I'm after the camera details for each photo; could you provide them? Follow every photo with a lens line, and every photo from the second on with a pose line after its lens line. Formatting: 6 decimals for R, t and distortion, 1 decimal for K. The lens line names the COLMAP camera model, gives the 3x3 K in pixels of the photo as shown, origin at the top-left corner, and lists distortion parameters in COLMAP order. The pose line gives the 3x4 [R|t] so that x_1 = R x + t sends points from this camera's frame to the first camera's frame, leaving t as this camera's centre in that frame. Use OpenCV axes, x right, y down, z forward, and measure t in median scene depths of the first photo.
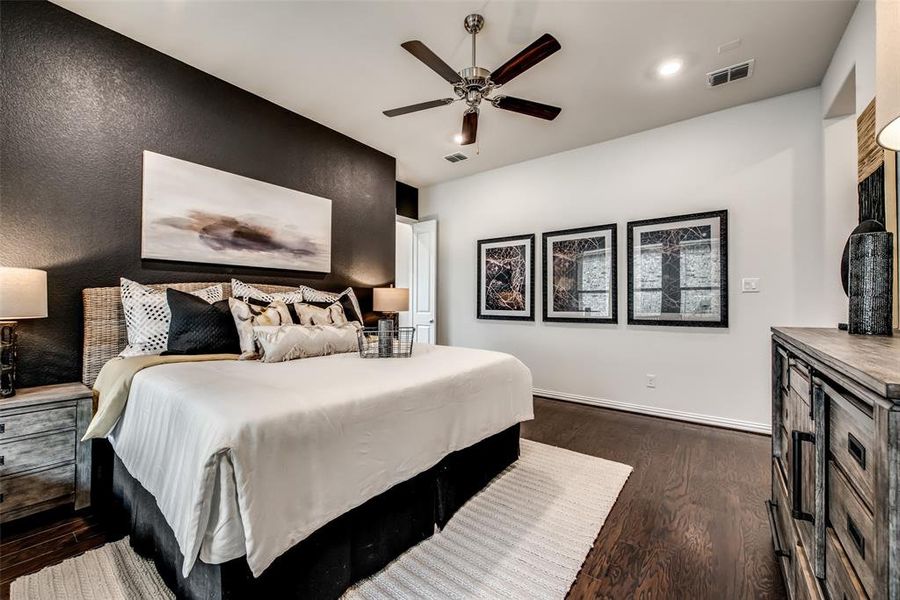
lens RADIAL K [[351.4, 0, 449.8], [0, 351.4, 301.1], [0, 0, 1]] dist [-0.007661, -0.000104]
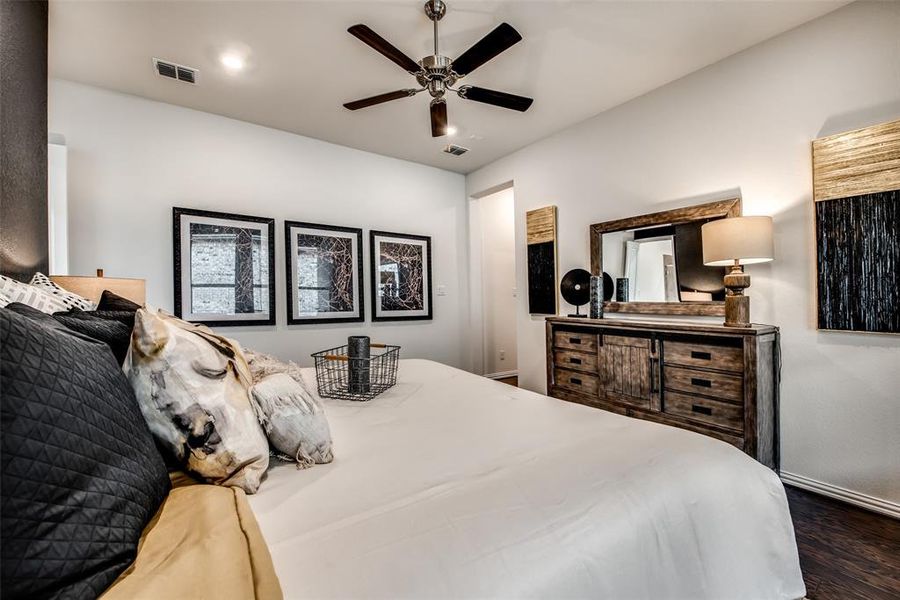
lens RADIAL K [[370.4, 0, 449.5], [0, 370.4, 300.0], [0, 0, 1]] dist [-0.001500, 0.000016]
pose [[0.306158, 0.003698, 0.951973, -0.615535], [0.000301, 0.999992, -0.003981, 0.001871], [-0.951981, 0.001505, 0.306155, 0.460617]]
